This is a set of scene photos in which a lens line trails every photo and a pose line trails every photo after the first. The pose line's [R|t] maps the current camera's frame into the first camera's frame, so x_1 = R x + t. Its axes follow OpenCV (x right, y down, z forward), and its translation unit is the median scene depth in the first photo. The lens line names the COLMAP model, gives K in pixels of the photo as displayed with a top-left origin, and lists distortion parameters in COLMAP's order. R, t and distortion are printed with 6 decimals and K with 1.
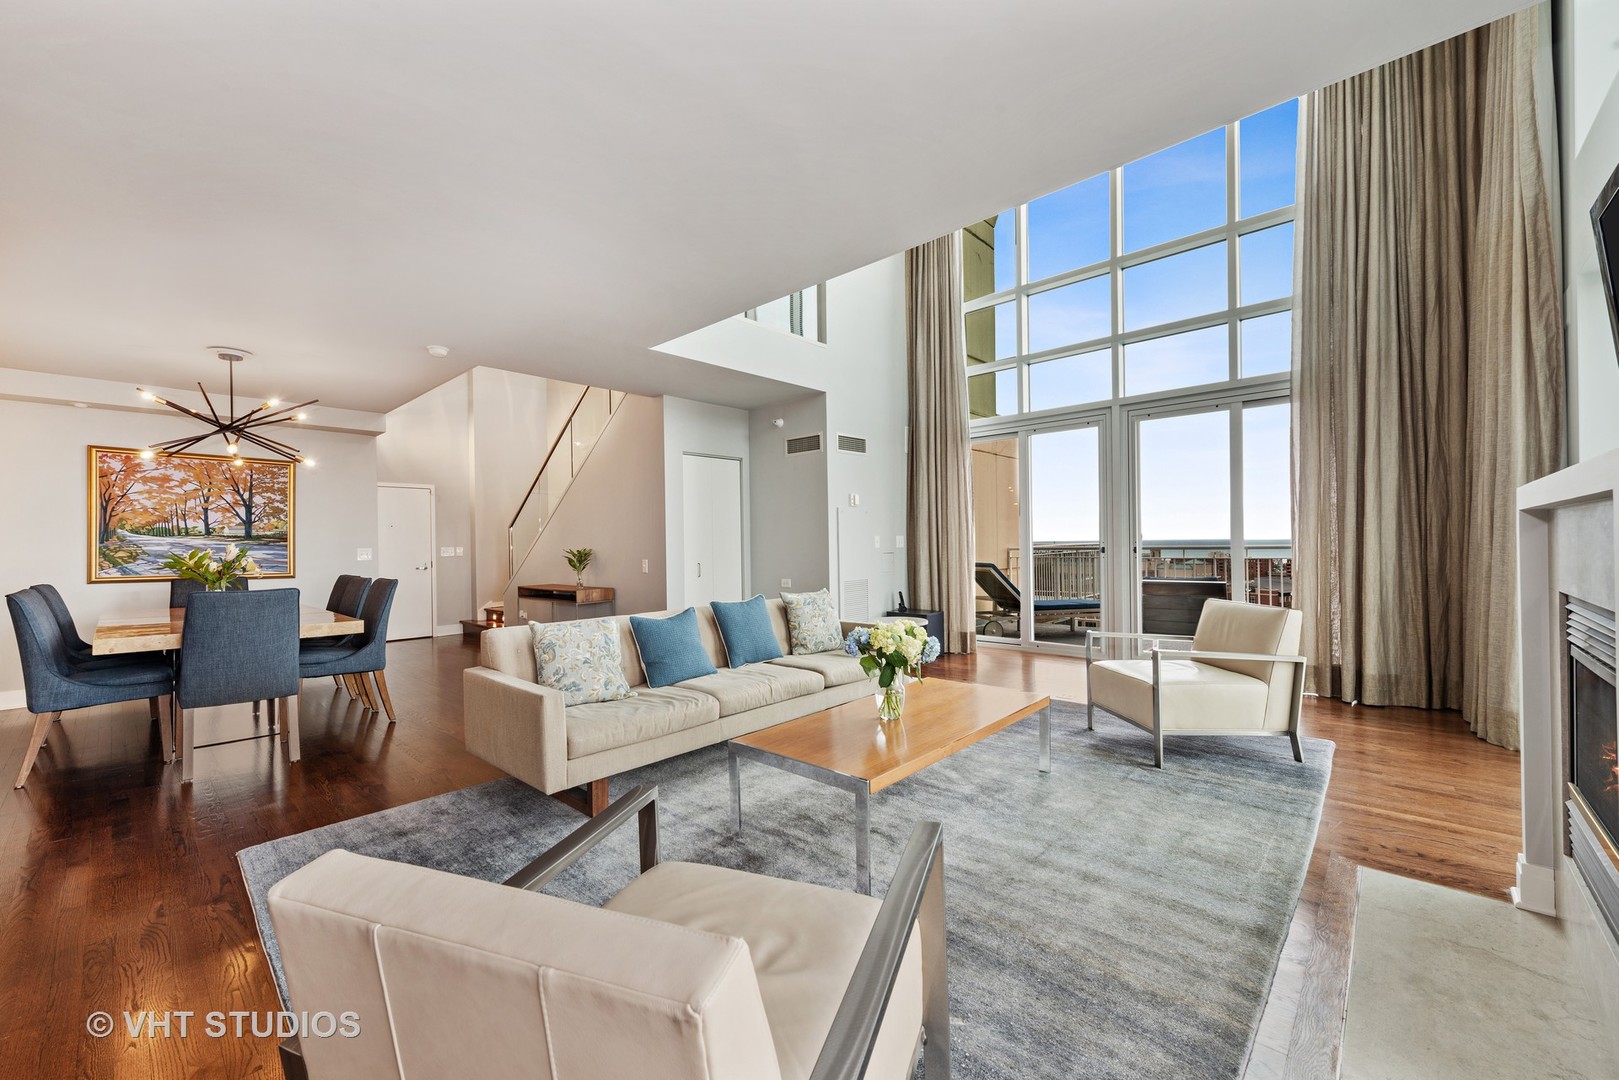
lens RADIAL K [[645.4, 0, 803.7], [0, 645.4, 544.9], [0, 0, 1]] dist [-0.000687, -0.000078]
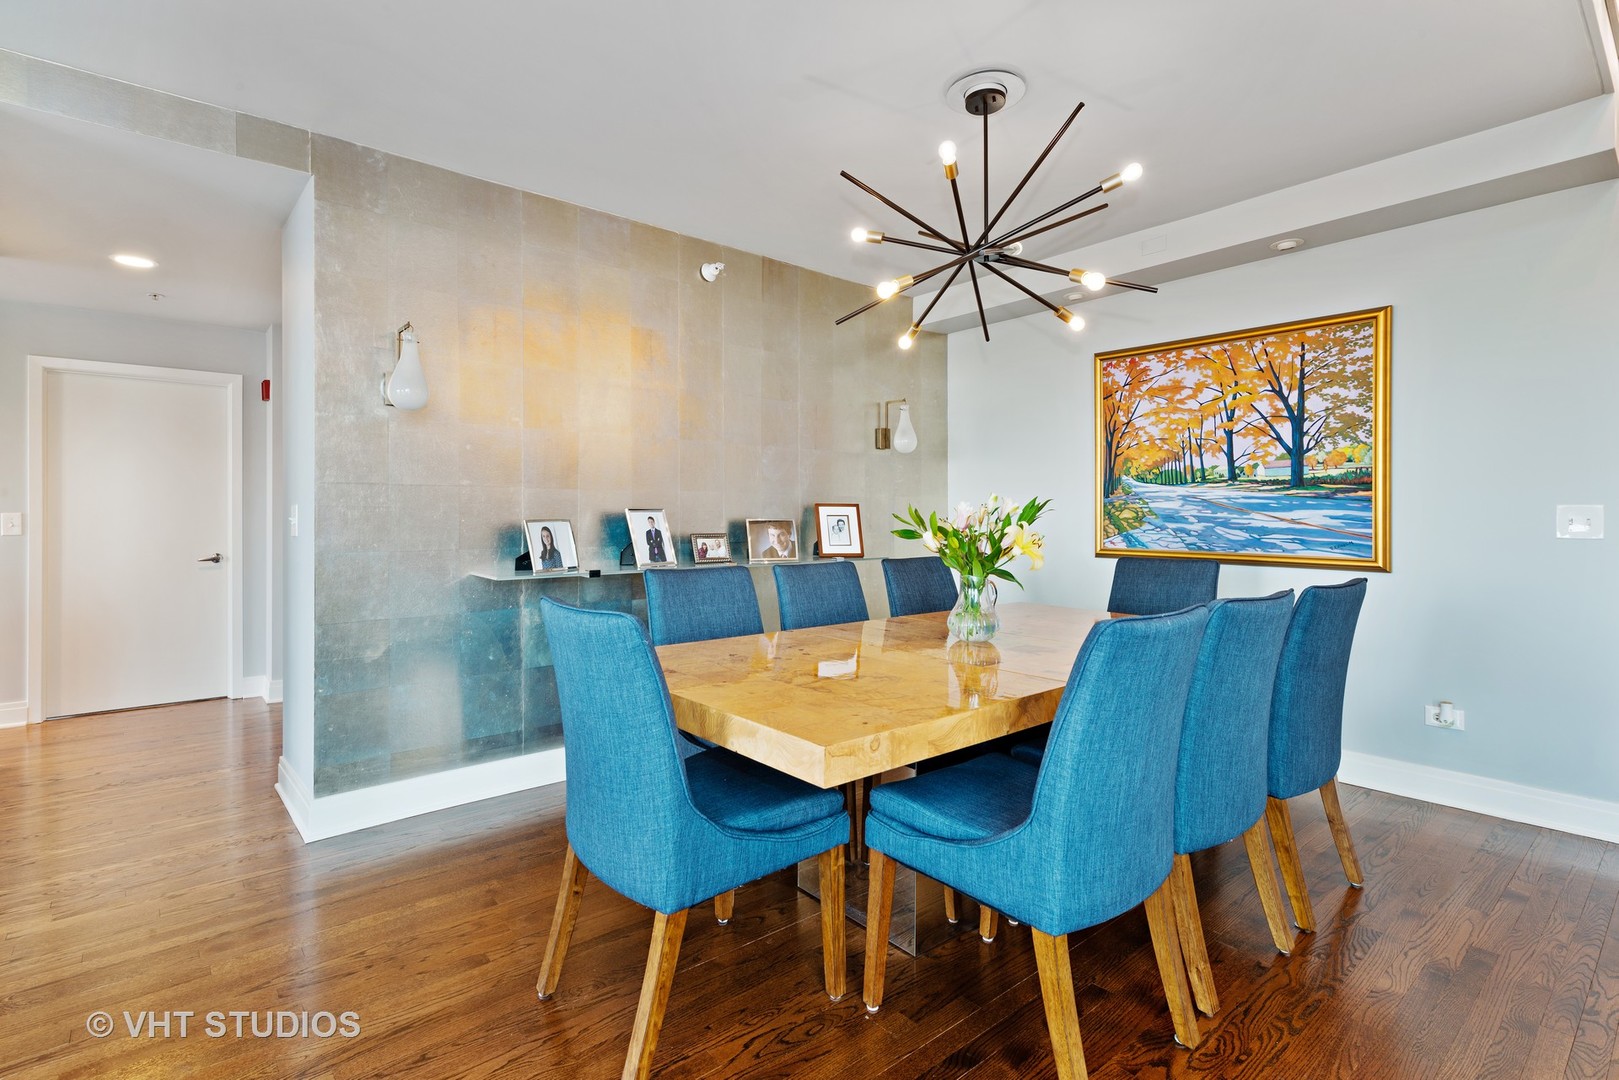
lens RADIAL K [[779.8, 0, 804.9], [0, 779.8, 522.8], [0, 0, 1]] dist [0.001163, -0.000013]
pose [[-0.132795, 0.017347, -0.990992, -0.227800], [0.002435, 0.999850, 0.017176, 0.008242], [0.991141, -0.000132, -0.132817, 0.733274]]
